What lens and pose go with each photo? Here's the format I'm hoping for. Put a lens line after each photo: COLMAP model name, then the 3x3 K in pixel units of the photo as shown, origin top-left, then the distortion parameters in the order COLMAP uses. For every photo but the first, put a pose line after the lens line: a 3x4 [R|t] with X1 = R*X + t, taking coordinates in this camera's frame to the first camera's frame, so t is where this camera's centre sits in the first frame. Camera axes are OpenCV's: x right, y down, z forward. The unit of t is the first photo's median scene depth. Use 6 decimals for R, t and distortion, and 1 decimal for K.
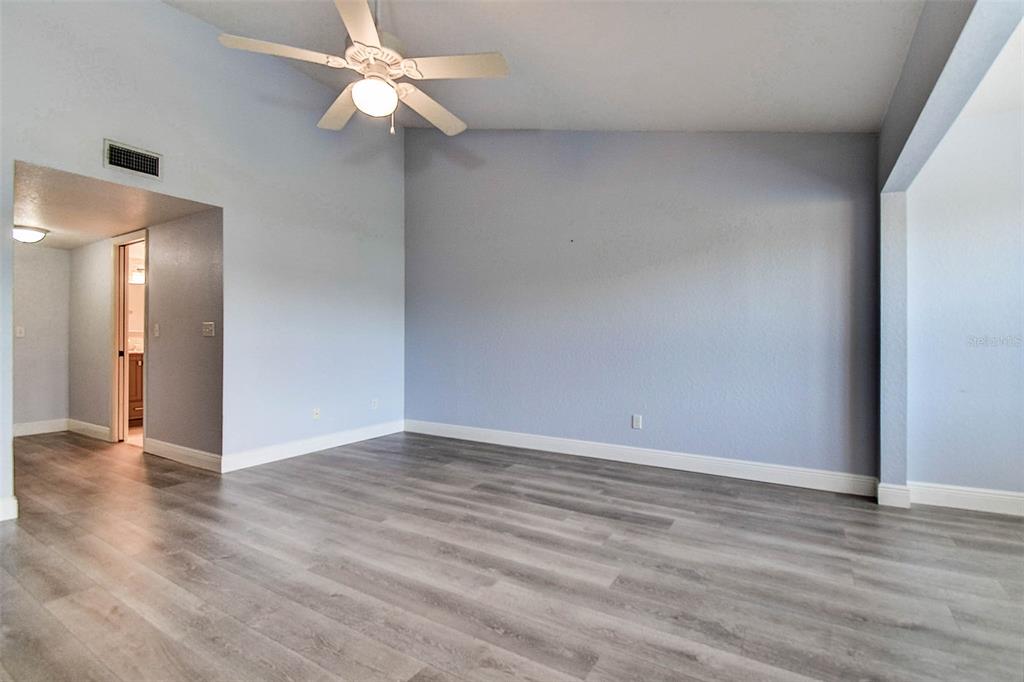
lens RADIAL K [[459.9, 0, 510.6], [0, 459.9, 341.4], [0, 0, 1]] dist [0.037387, -0.029462]
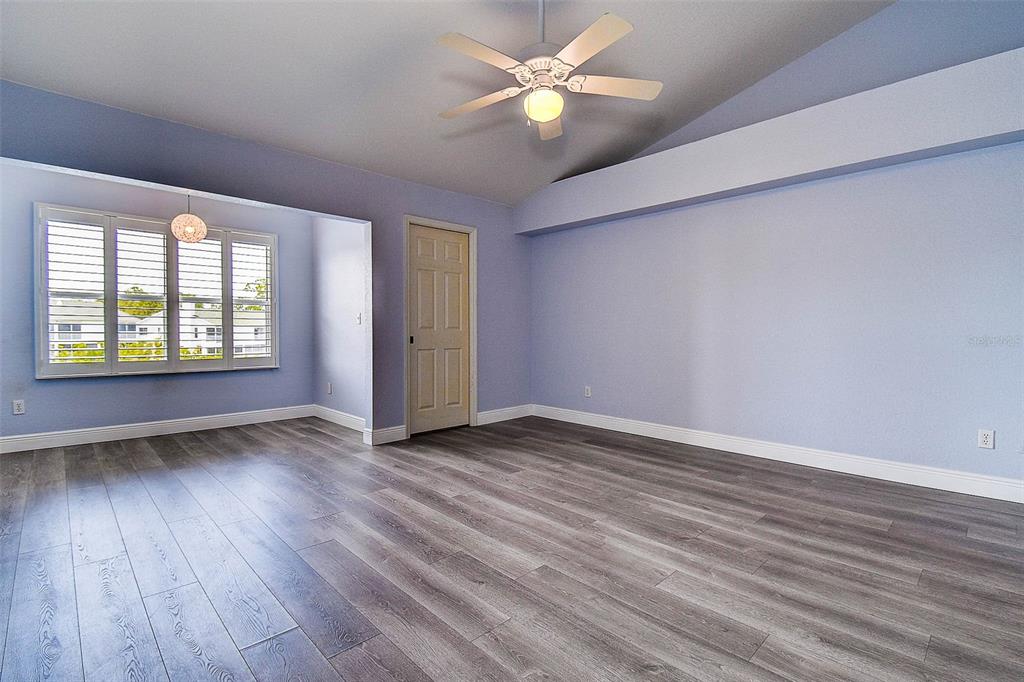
lens RADIAL K [[459.9, 0, 510.6], [0, 459.9, 341.4], [0, 0, 1]] dist [0.037387, -0.029462]
pose [[-0.967457, -0.008648, 0.252887, -0.527111], [-0.003053, 0.999742, 0.022510, 0.007625], [-0.253016, 0.021005, -0.967234, 2.209355]]
